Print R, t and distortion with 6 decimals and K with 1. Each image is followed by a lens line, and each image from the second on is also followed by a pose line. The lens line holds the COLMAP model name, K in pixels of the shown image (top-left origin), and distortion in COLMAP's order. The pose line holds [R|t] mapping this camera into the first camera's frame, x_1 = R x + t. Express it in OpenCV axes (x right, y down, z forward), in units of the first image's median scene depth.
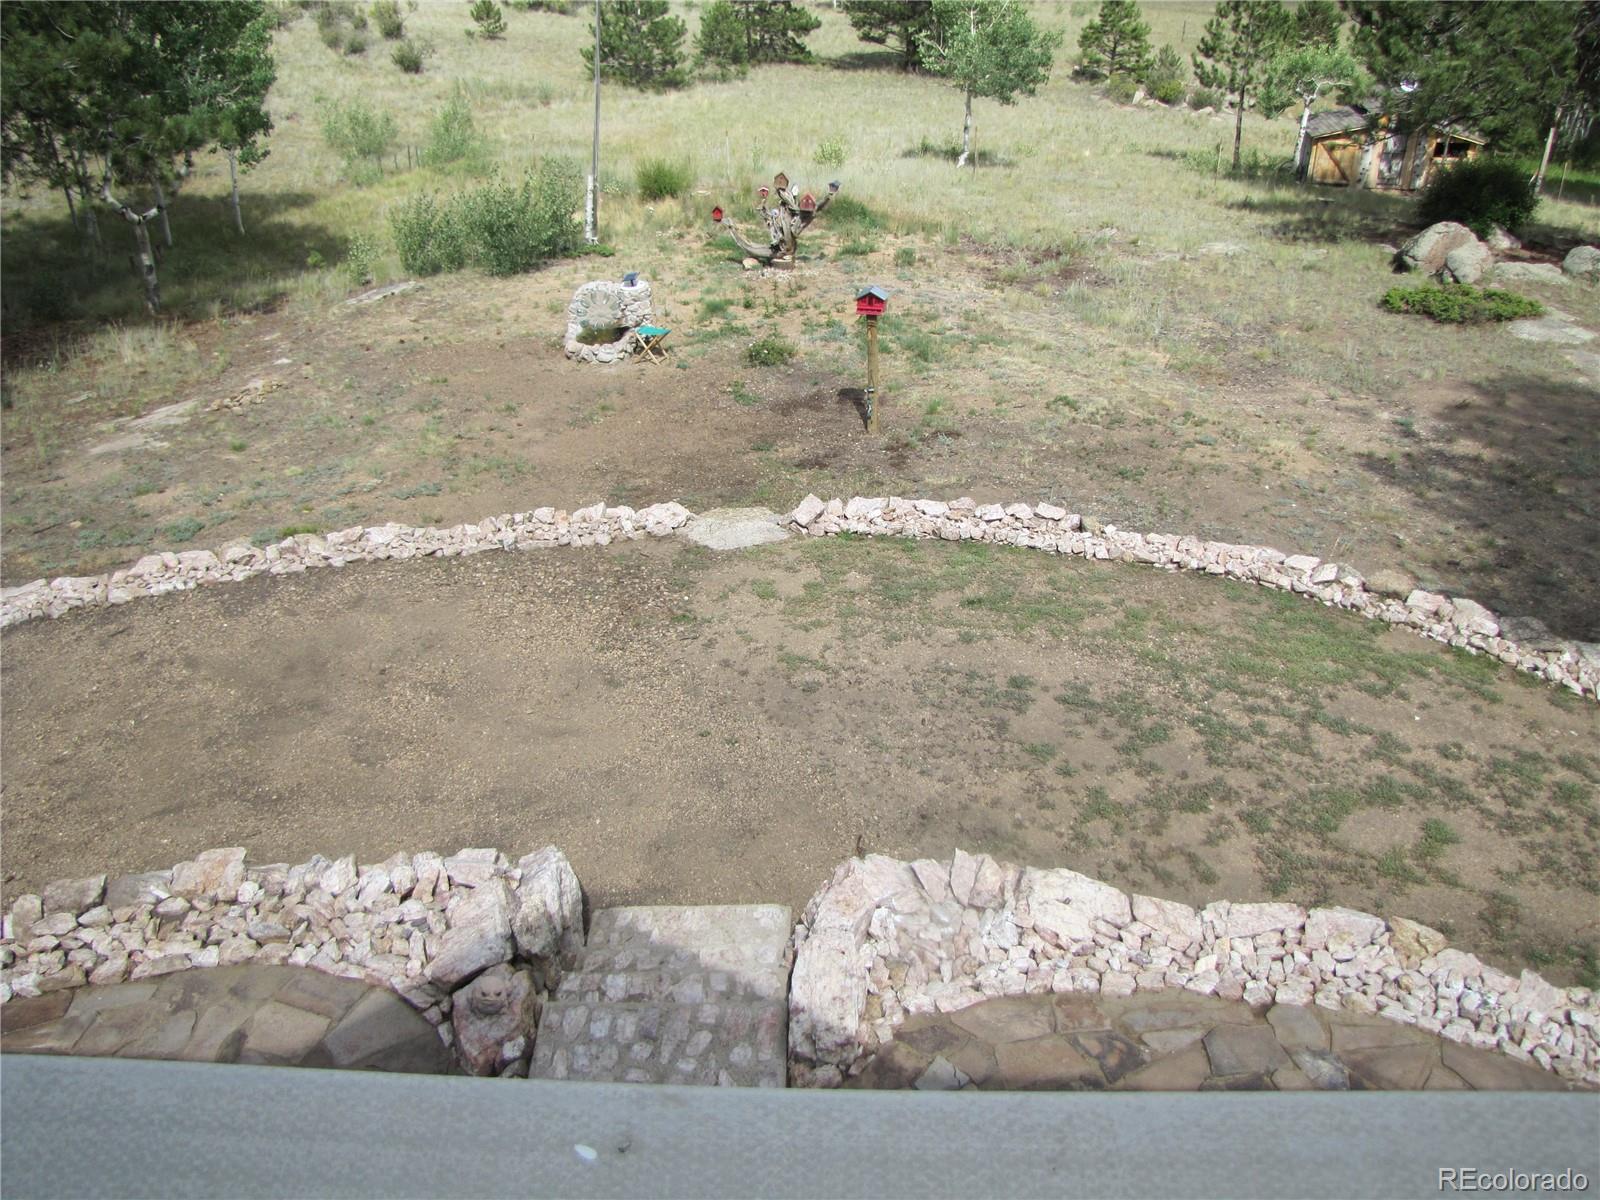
lens RADIAL K [[1348.3, 0, 795.2], [0, 1348.3, 586.8], [0, 0, 1]] dist [-0.172244, 0.136308]
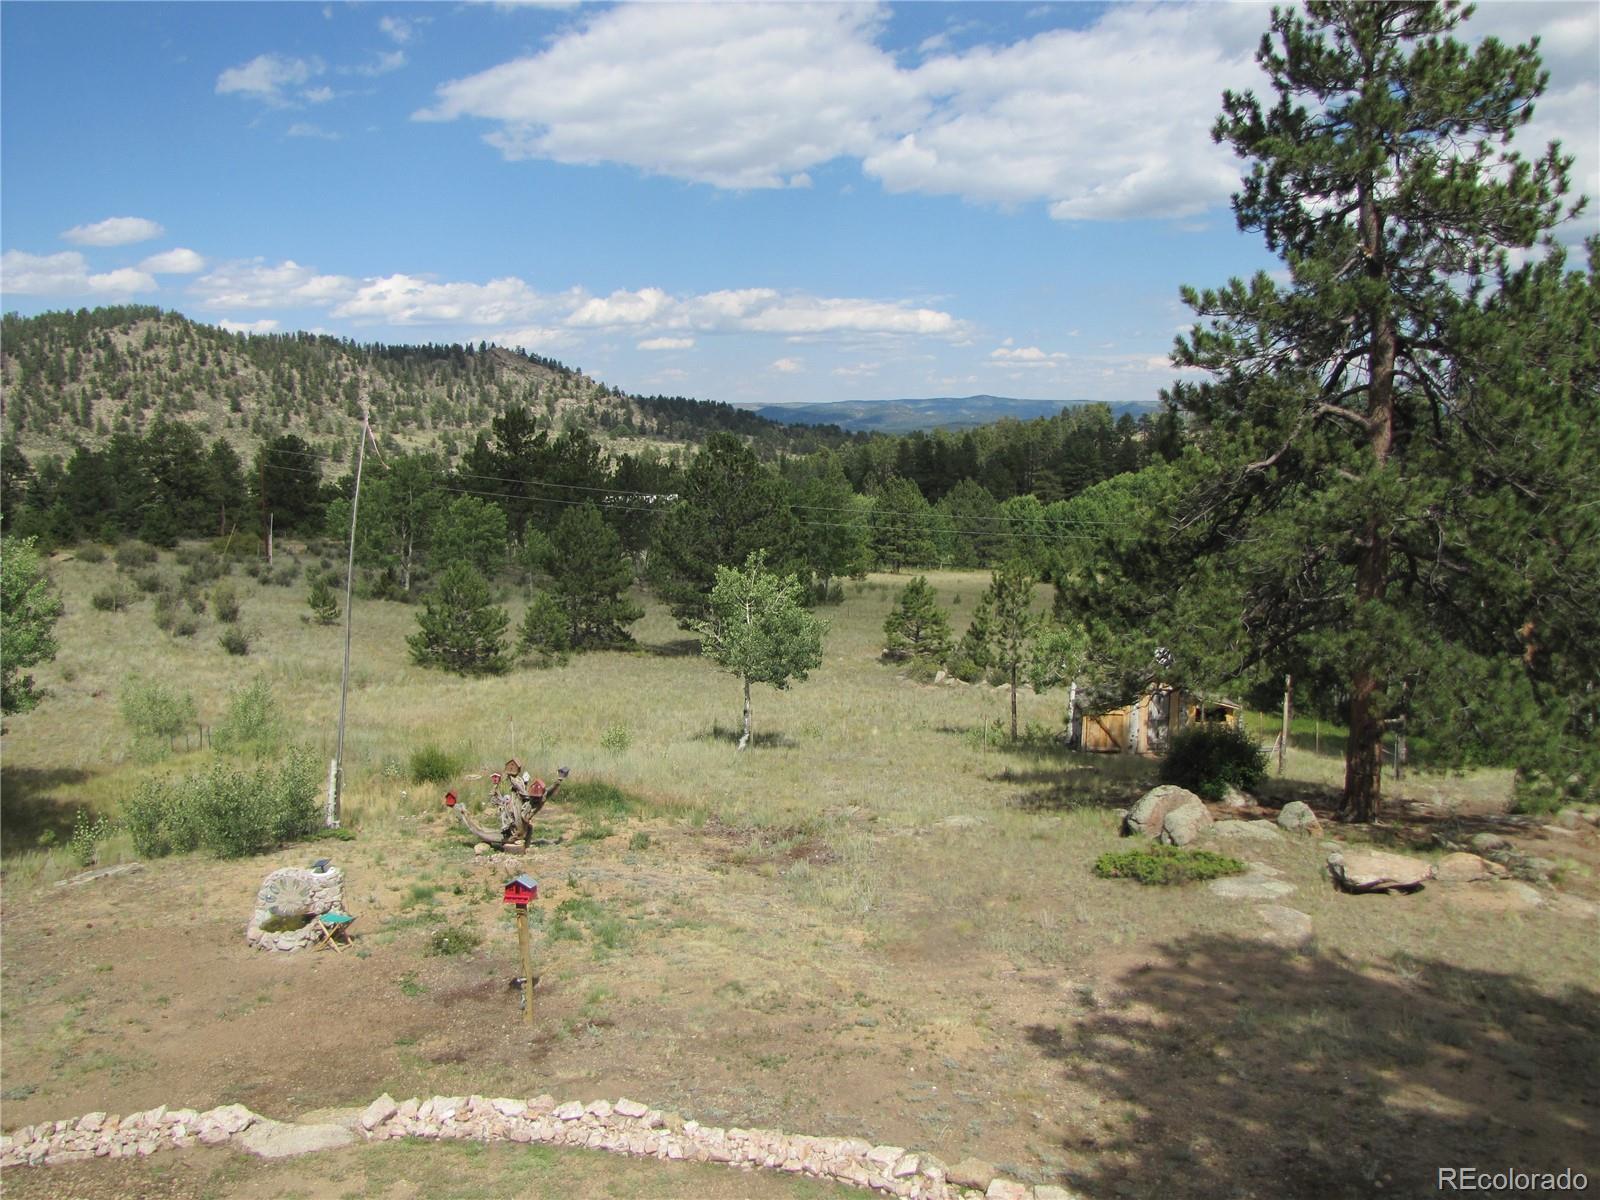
lens RADIAL K [[1348.3, 0, 815.1], [0, 1348.3, 589.4], [0, 0, 1]] dist [-0.172244, 0.136308]
pose [[0.994340, 0.000895, 0.106241, 0.122438], [0.042653, 0.912483, -0.406885, -0.003987], [-0.097307, 0.409113, 0.907280, -0.008551]]
